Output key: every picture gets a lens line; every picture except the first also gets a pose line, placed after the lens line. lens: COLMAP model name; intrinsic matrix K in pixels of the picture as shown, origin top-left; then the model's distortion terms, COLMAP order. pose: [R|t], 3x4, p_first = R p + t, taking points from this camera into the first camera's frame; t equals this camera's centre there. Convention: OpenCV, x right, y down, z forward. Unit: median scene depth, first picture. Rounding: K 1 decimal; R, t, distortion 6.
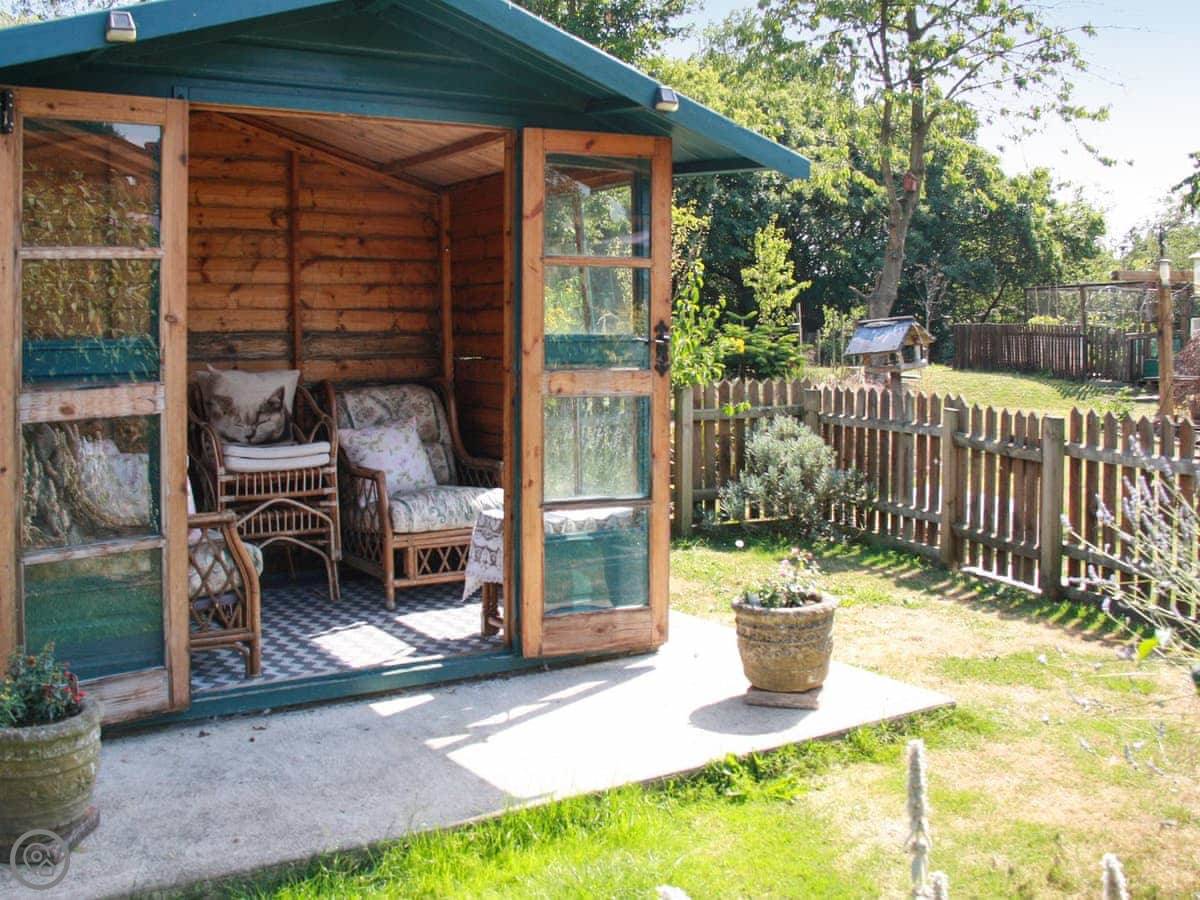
lens RADIAL K [[1215.5, 0, 600.0], [0, 1215.5, 450.0], [0, 0, 1]] dist [-0.104784, 0.003610]
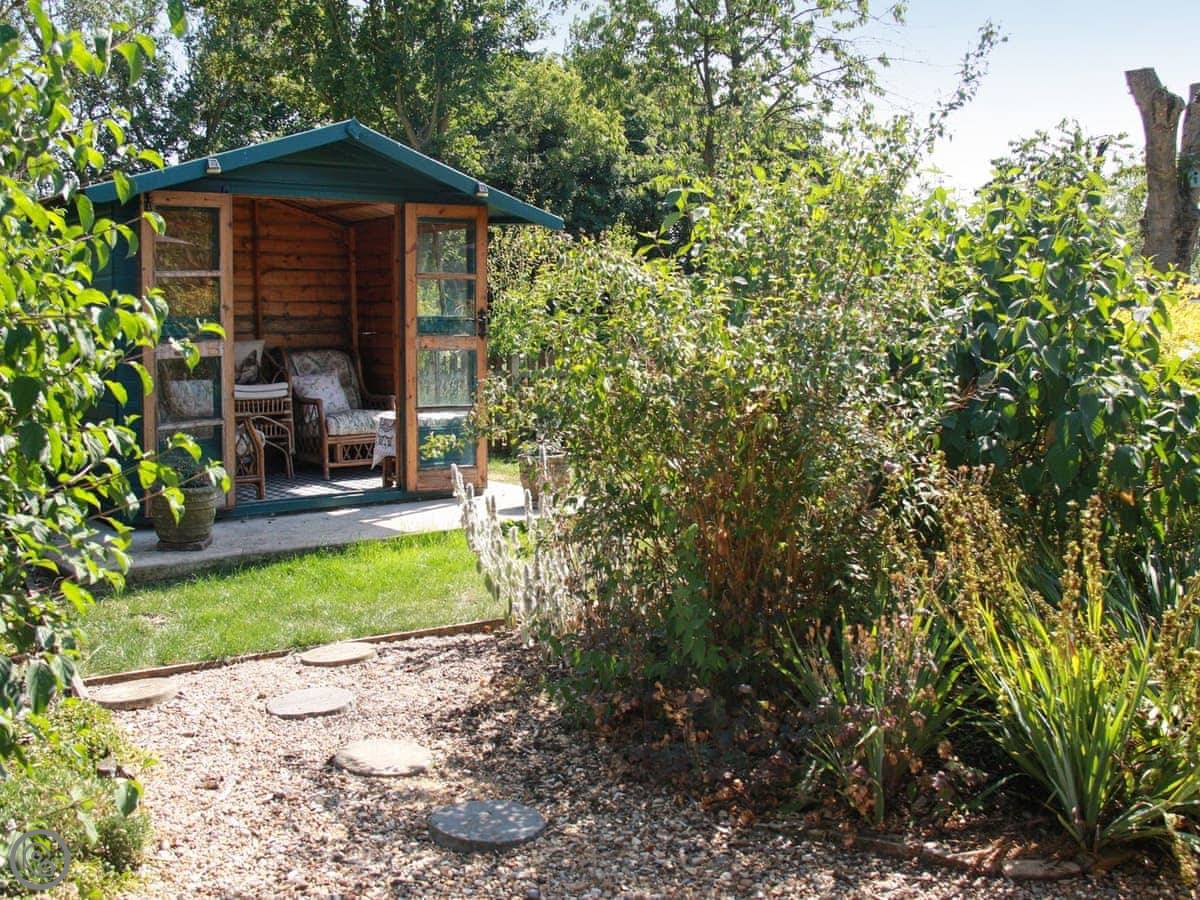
lens RADIAL K [[1361.1, 0, 599.3], [0, 1361.1, 505.8], [0, 0, 1]] dist [-0.120044, -0.011261]
pose [[0.996043, -0.009768, 0.088338, 0.035865], [0.006500, 0.999286, 0.037210, 0.094826], [-0.088638, -0.036488, 0.995395, -0.872565]]
